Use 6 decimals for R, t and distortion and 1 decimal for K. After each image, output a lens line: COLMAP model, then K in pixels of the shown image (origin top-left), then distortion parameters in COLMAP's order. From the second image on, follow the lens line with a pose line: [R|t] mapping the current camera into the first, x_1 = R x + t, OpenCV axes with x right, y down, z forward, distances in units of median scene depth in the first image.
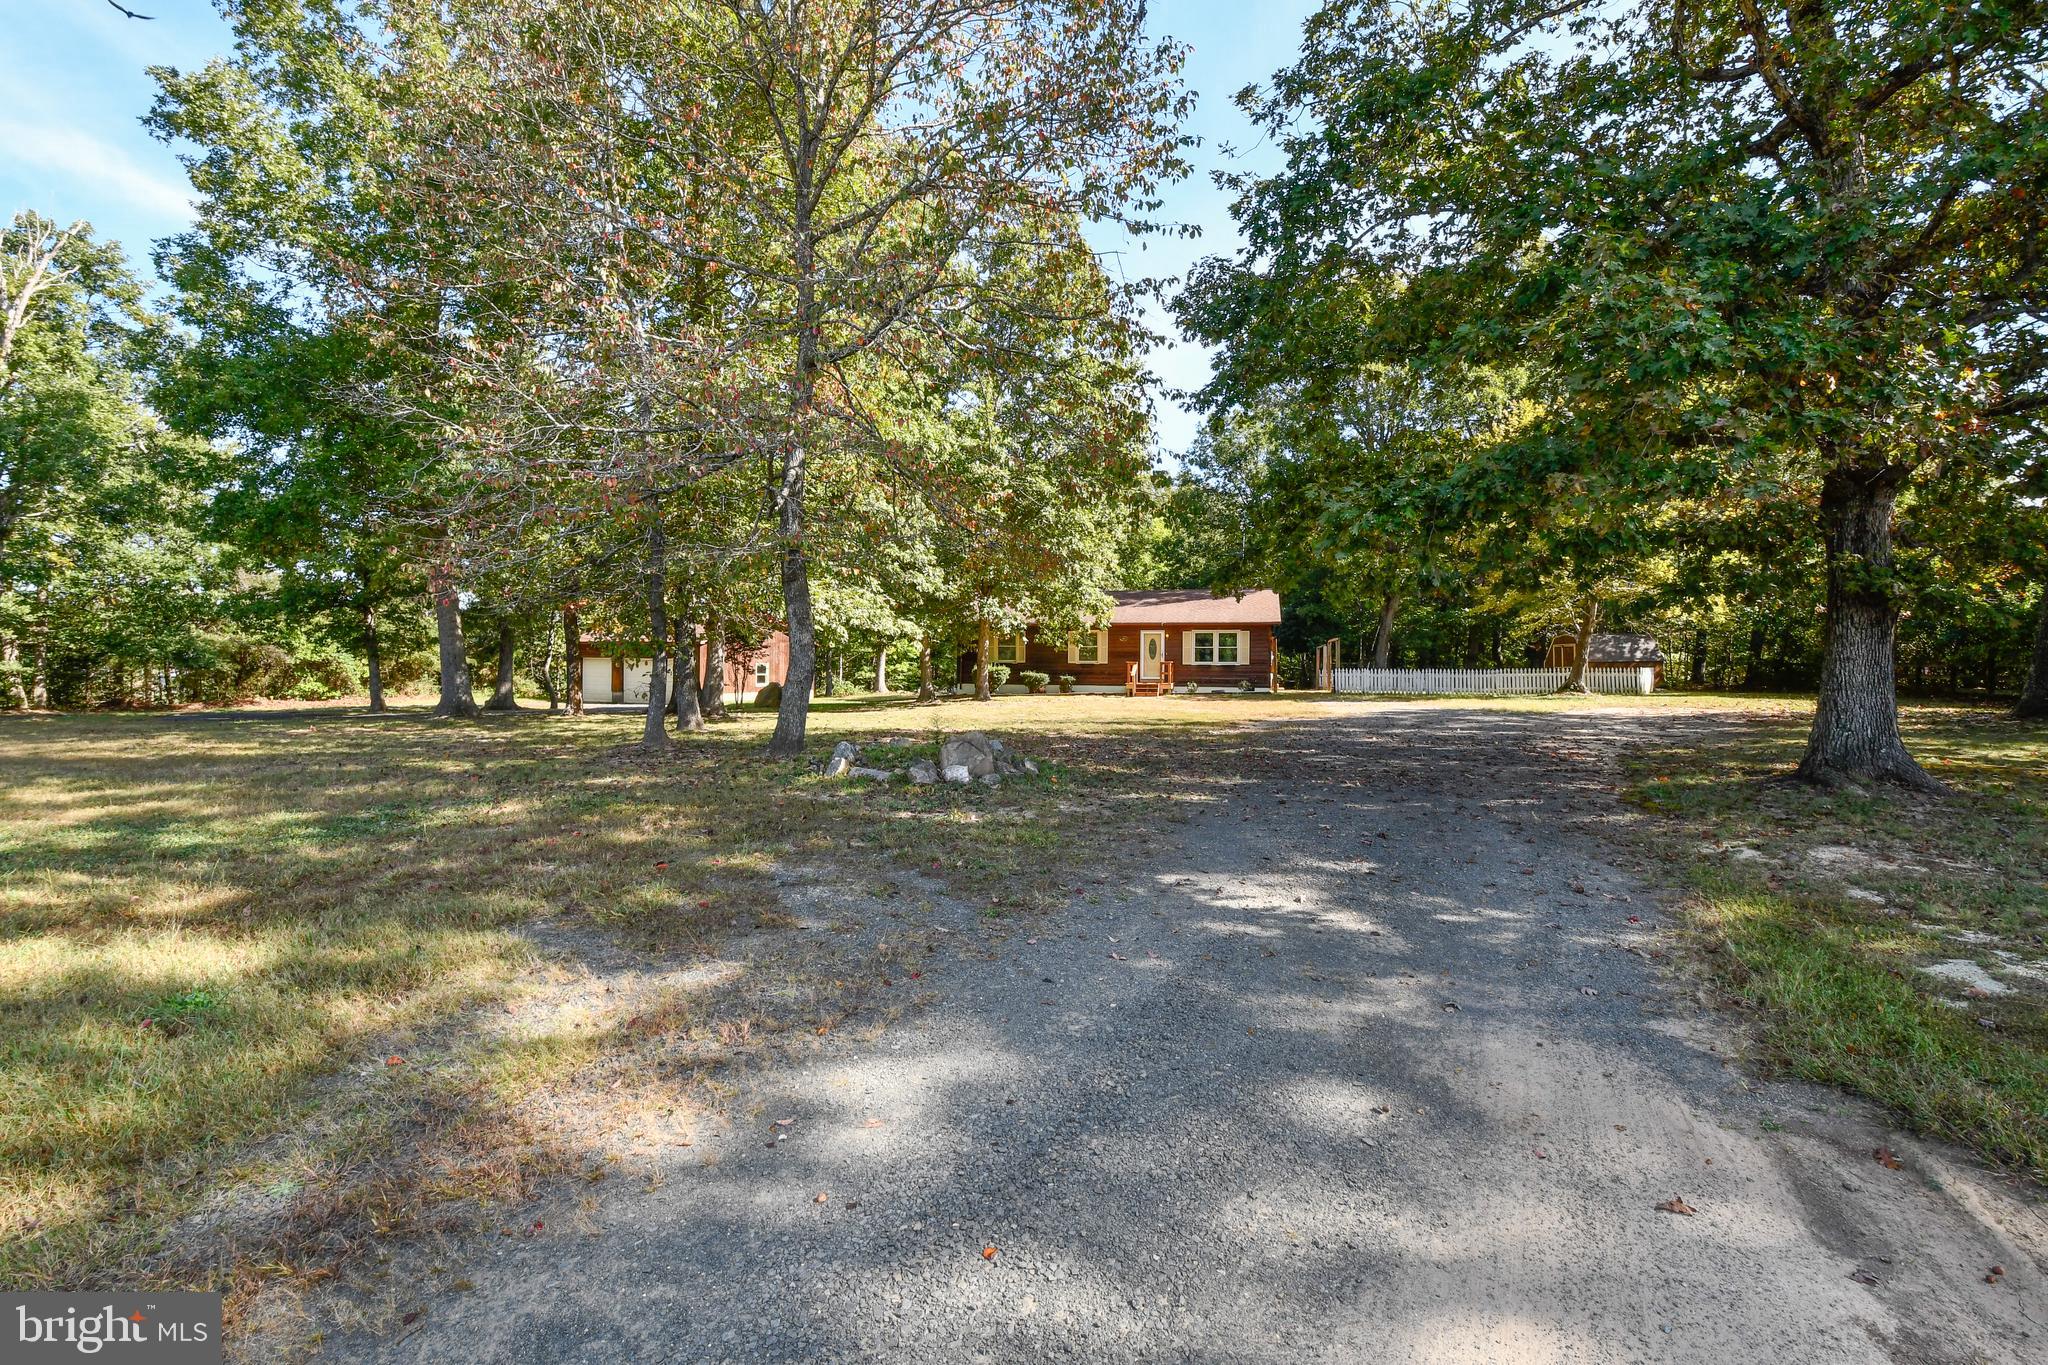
lens RADIAL K [[946.3, 0, 1024.0], [0, 946.3, 682.5], [0, 0, 1]] dist [0.001496, -0.000446]
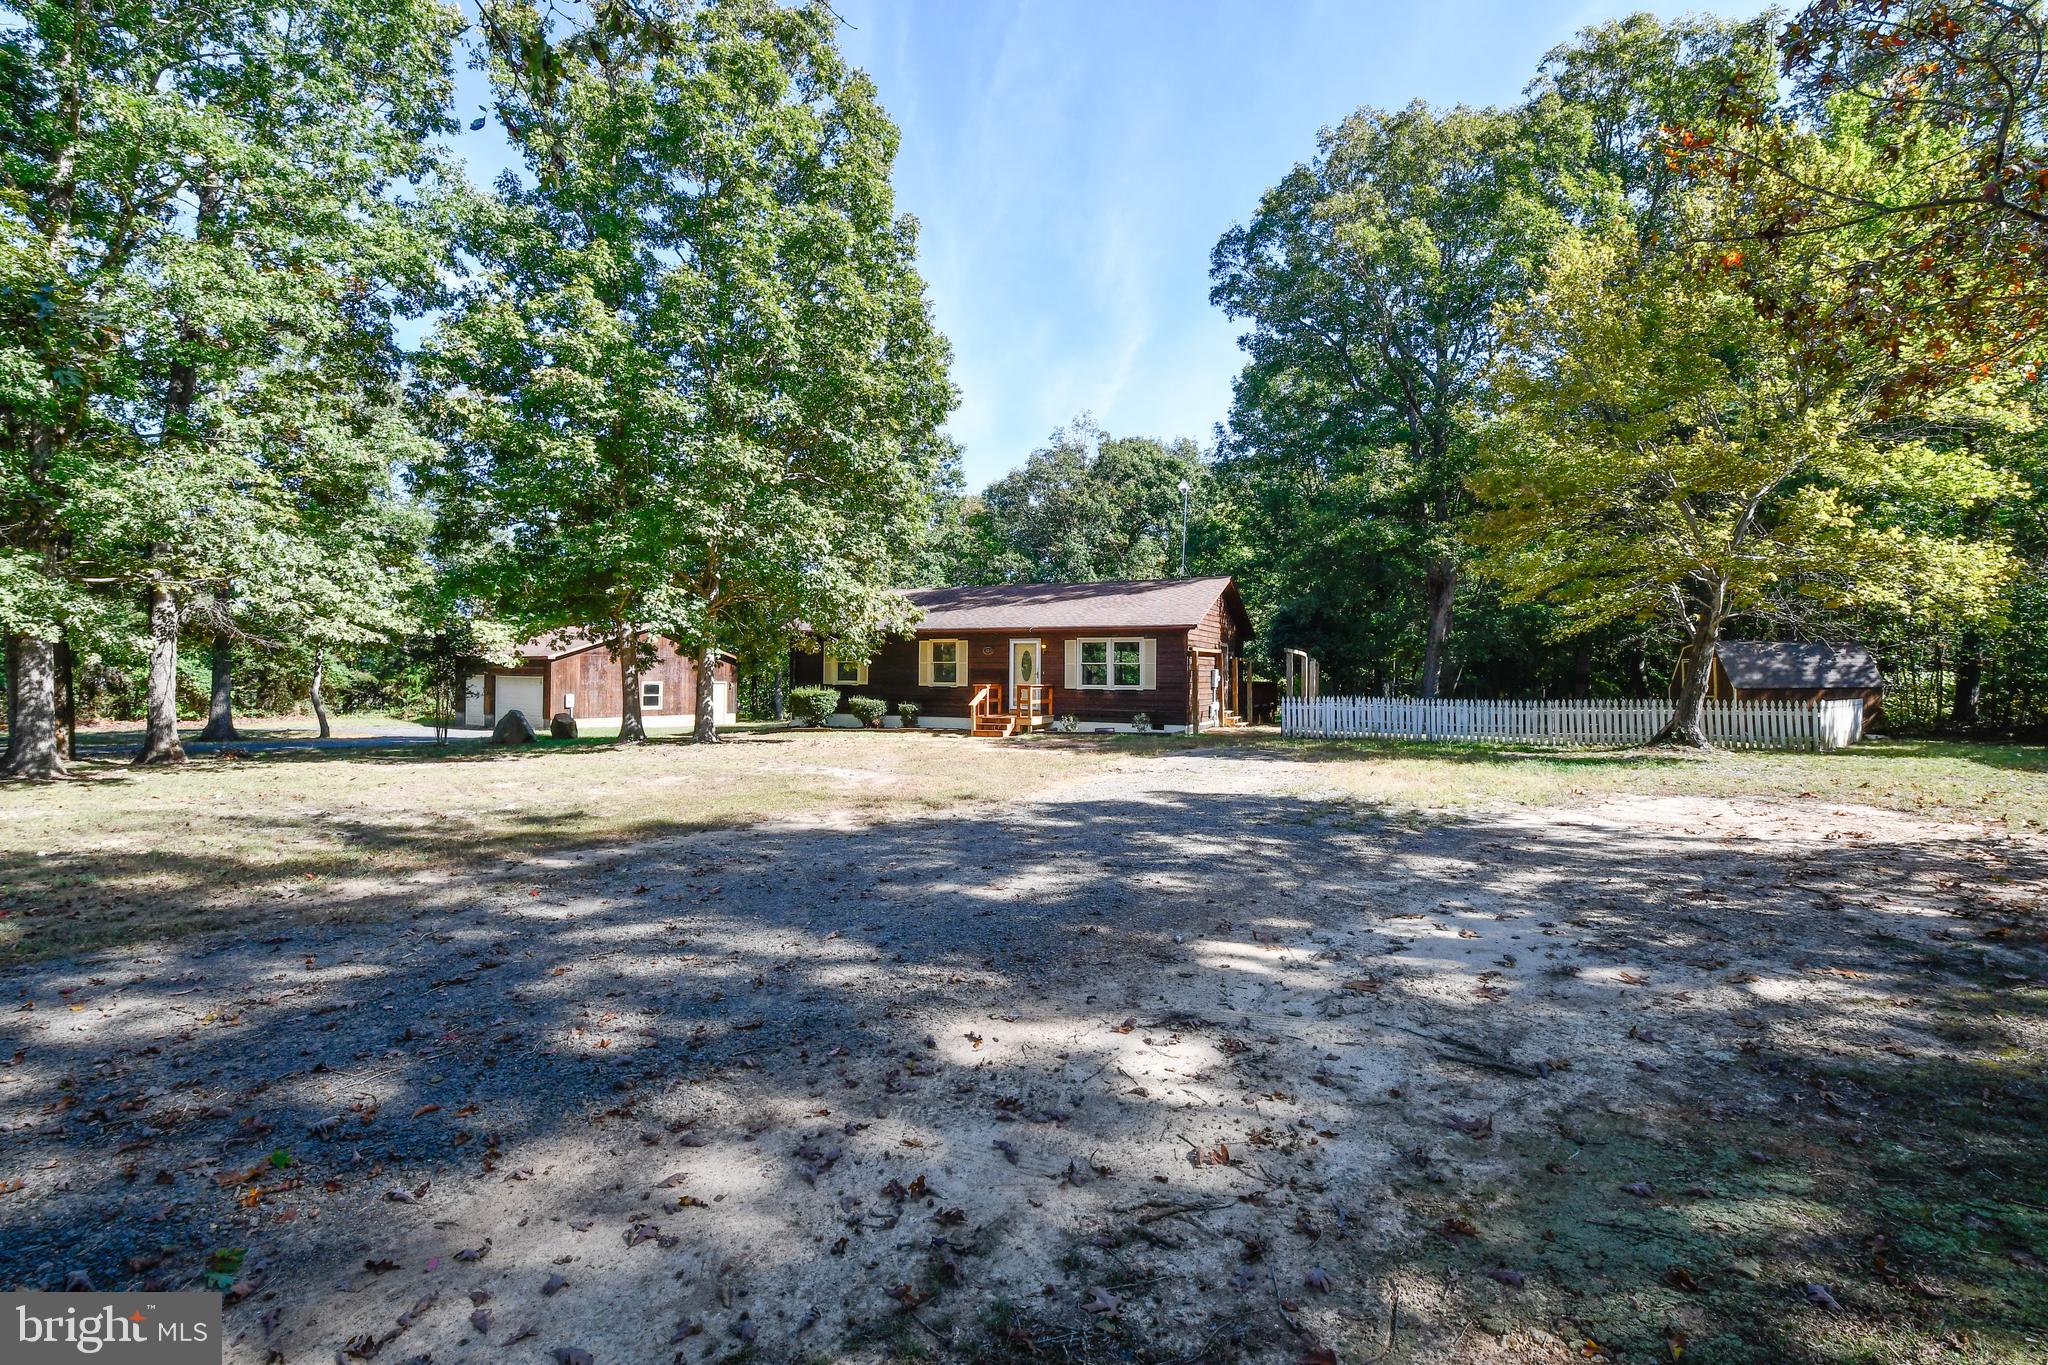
lens RADIAL K [[946.3, 0, 1024.0], [0, 946.3, 682.5], [0, 0, 1]] dist [0.001496, -0.000446]
pose [[0.983766, 0.003755, -0.179414, 0.260290], [-0.006437, 0.999876, -0.014370, -0.013878], [0.179338, 0.015292, 0.983669, 0.332622]]
